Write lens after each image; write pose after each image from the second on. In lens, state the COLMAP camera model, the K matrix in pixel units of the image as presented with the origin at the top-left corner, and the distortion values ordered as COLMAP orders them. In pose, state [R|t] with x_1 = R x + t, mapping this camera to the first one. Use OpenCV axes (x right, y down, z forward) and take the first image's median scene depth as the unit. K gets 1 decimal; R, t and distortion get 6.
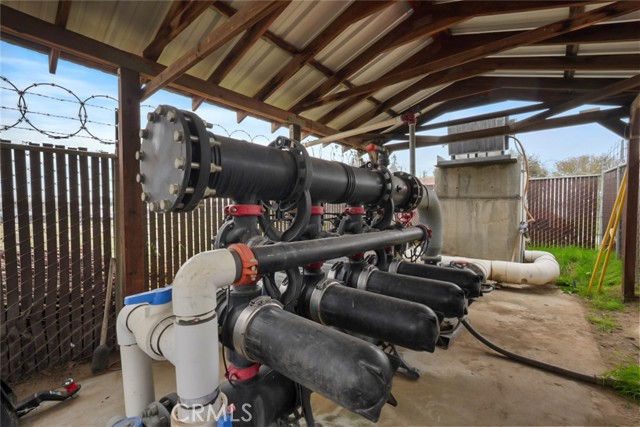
lens RADIAL K [[272.8, 0, 320.8], [0, 272.8, 212.5], [0, 0, 1]] dist [-0.002305, -0.000163]
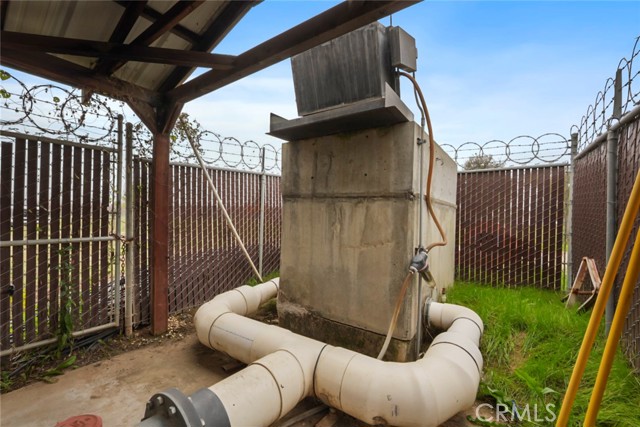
lens RADIAL K [[272.8, 0, 318.7], [0, 272.8, 215.9], [0, 0, 1]] dist [-0.002305, -0.000163]
pose [[0.997341, 0.010481, 0.072125, 0.494498], [-0.009862, 0.999911, -0.008941, -0.013807], [-0.072212, 0.008206, 0.997356, 0.501557]]
